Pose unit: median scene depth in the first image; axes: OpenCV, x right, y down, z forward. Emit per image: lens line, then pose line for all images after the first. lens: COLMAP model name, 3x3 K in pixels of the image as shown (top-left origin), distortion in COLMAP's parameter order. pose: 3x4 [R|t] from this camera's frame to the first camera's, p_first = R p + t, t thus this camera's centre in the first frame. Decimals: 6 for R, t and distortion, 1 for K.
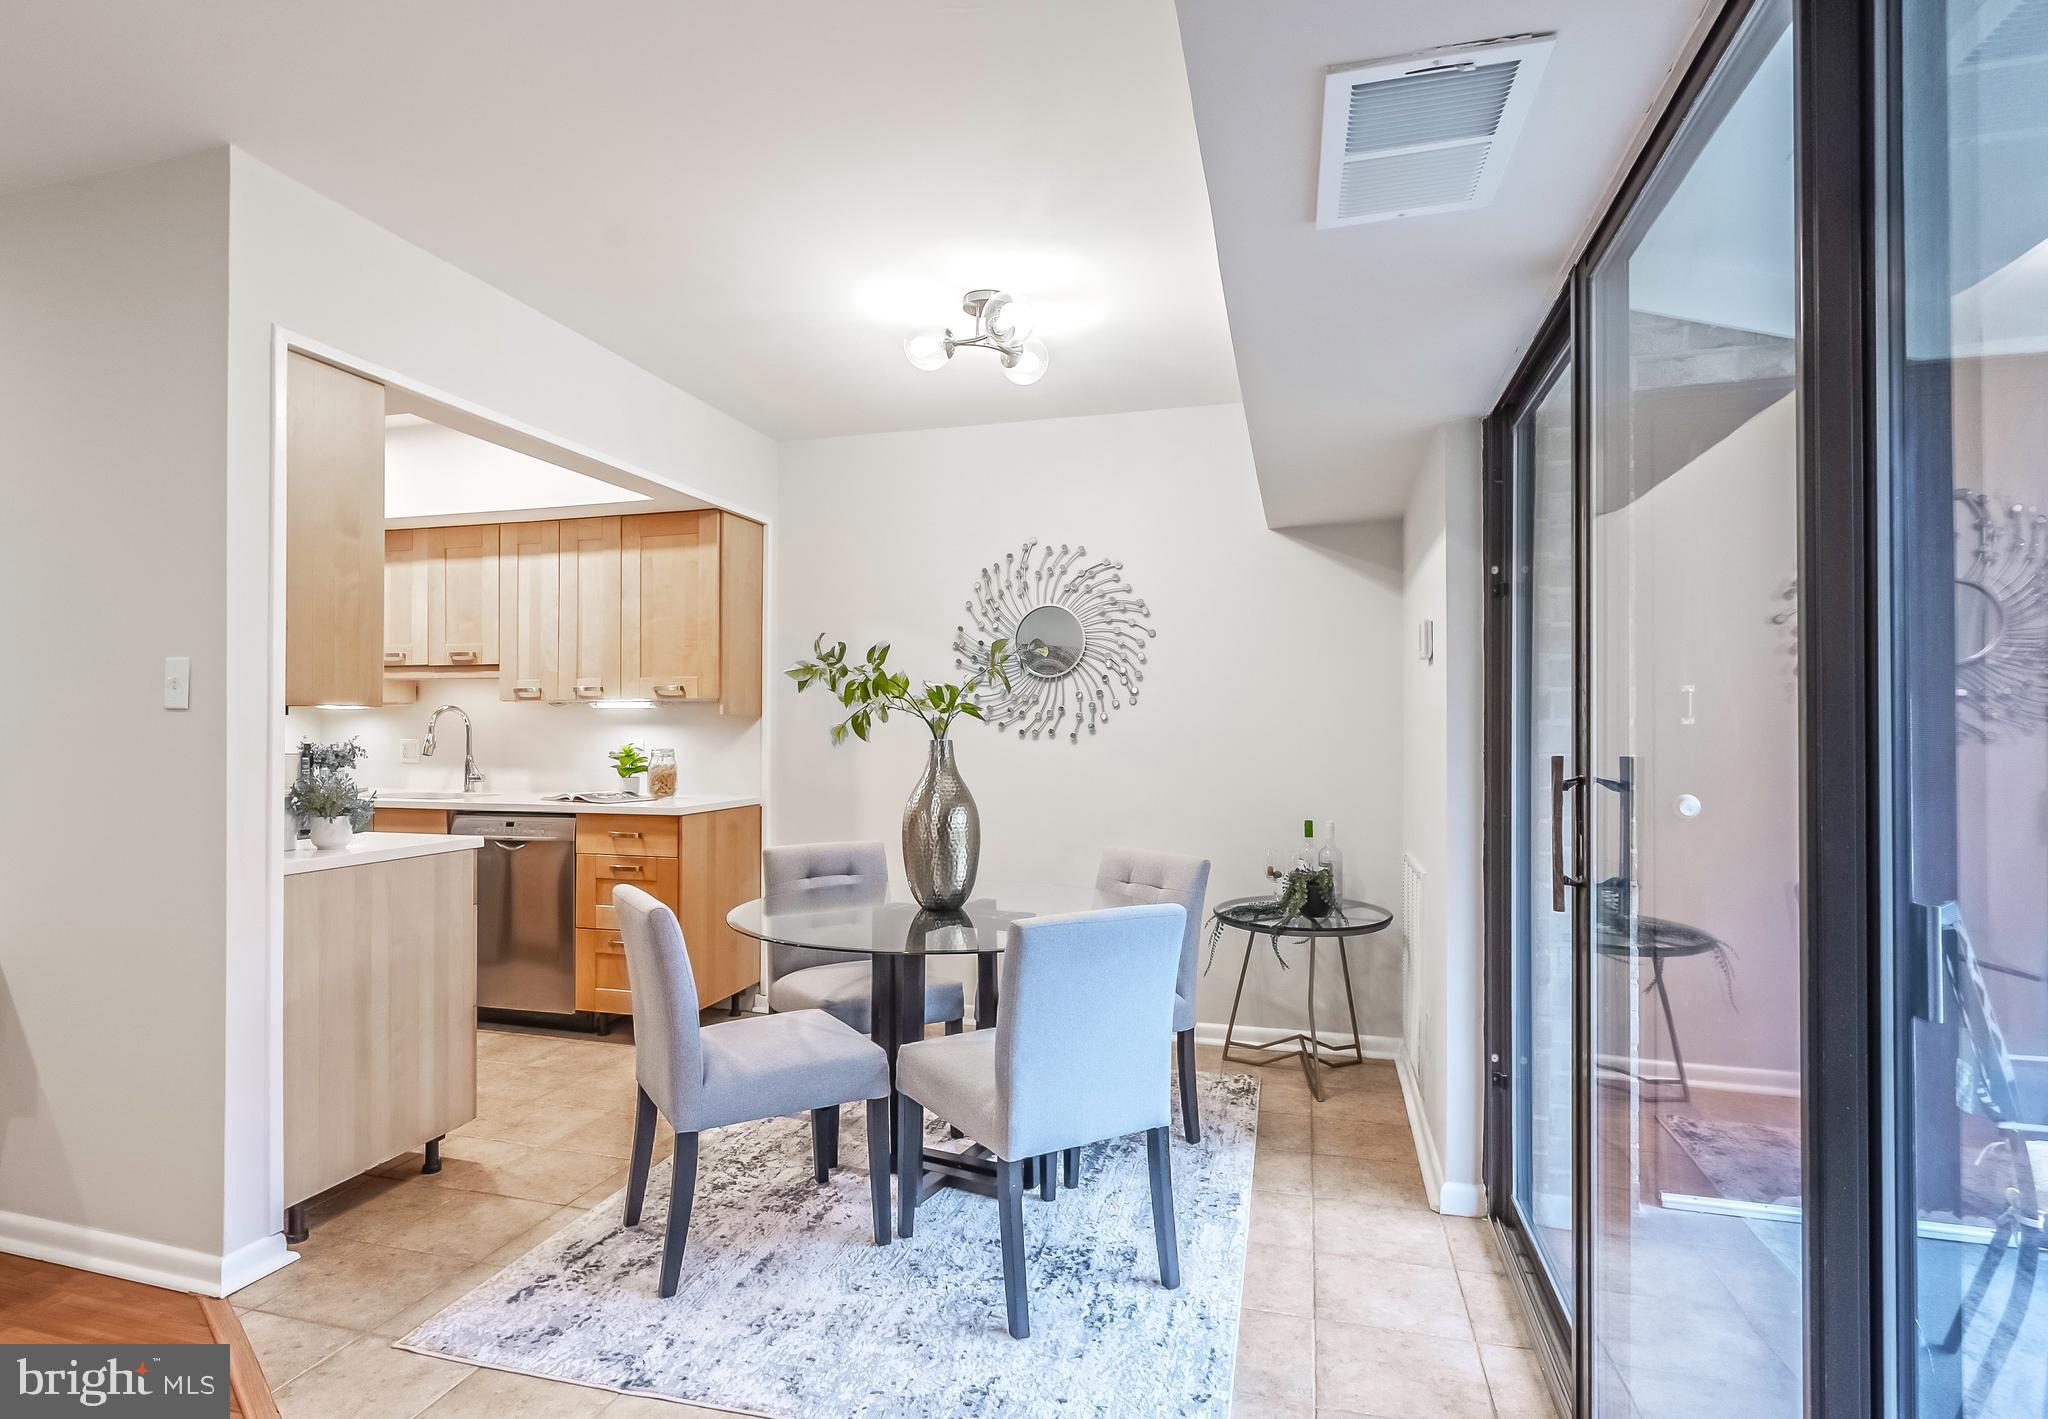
lens RADIAL K [[1072.8, 0, 1016.6], [0, 1072.8, 715.9], [0, 0, 1]] dist [0.002664, 0.000222]
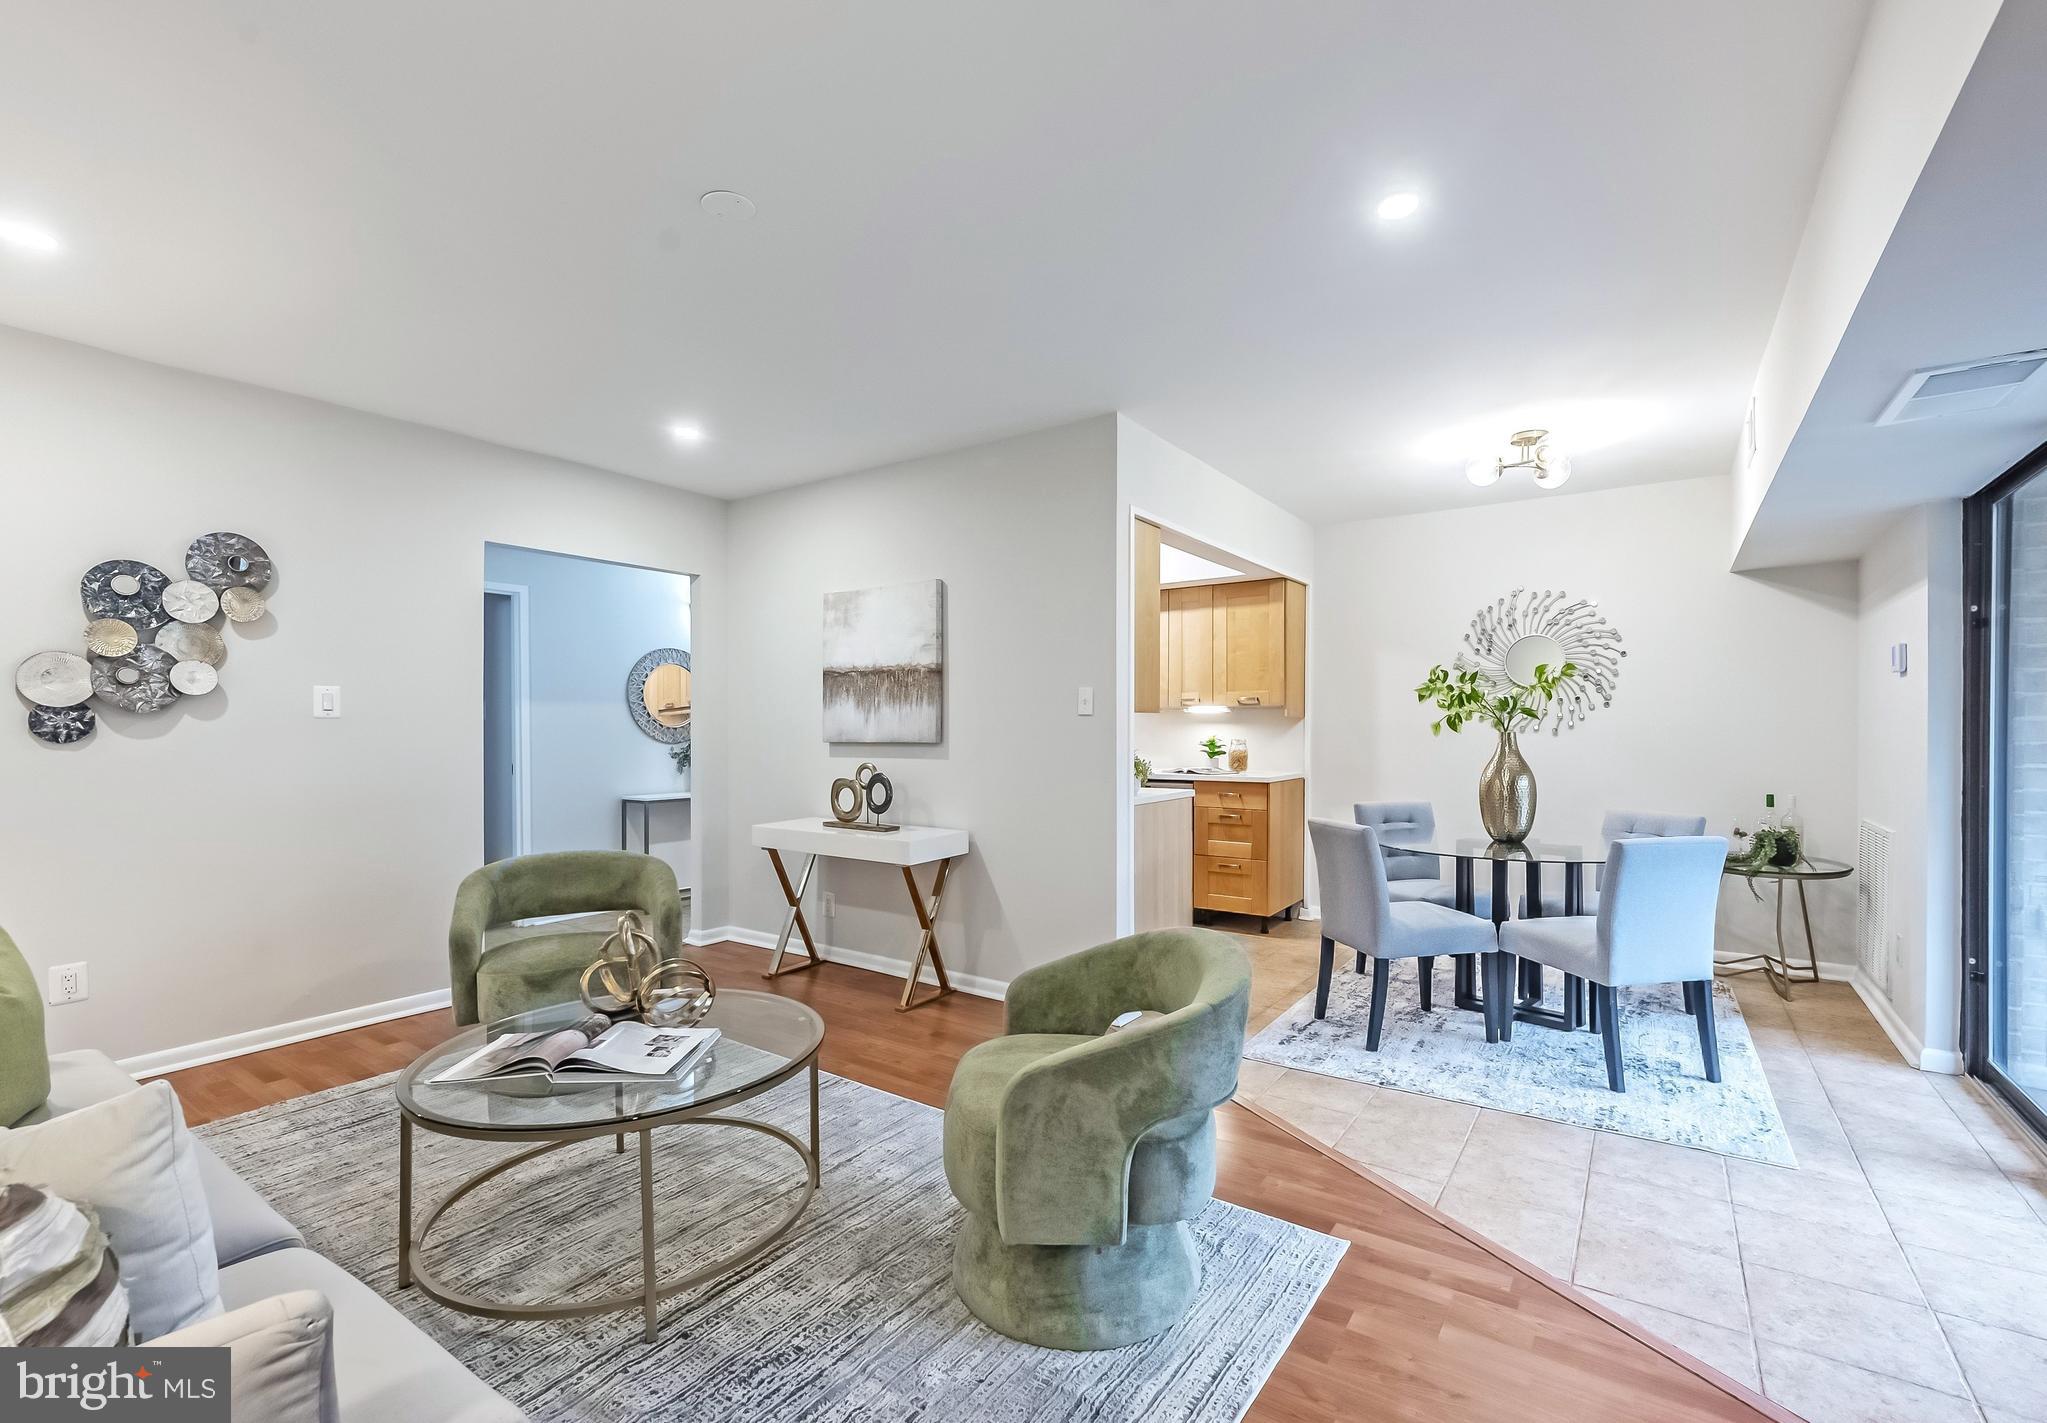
lens RADIAL K [[915.6, 0, 1027.9], [0, 915.6, 727.7], [0, 0, 1]] dist [-0.002976, 0.000538]
pose [[0.947281, -0.001401, -0.320402, -0.278816], [0.005361, 0.999920, 0.011477, -0.002318], [0.320360, -0.012590, 0.947212, -0.423616]]
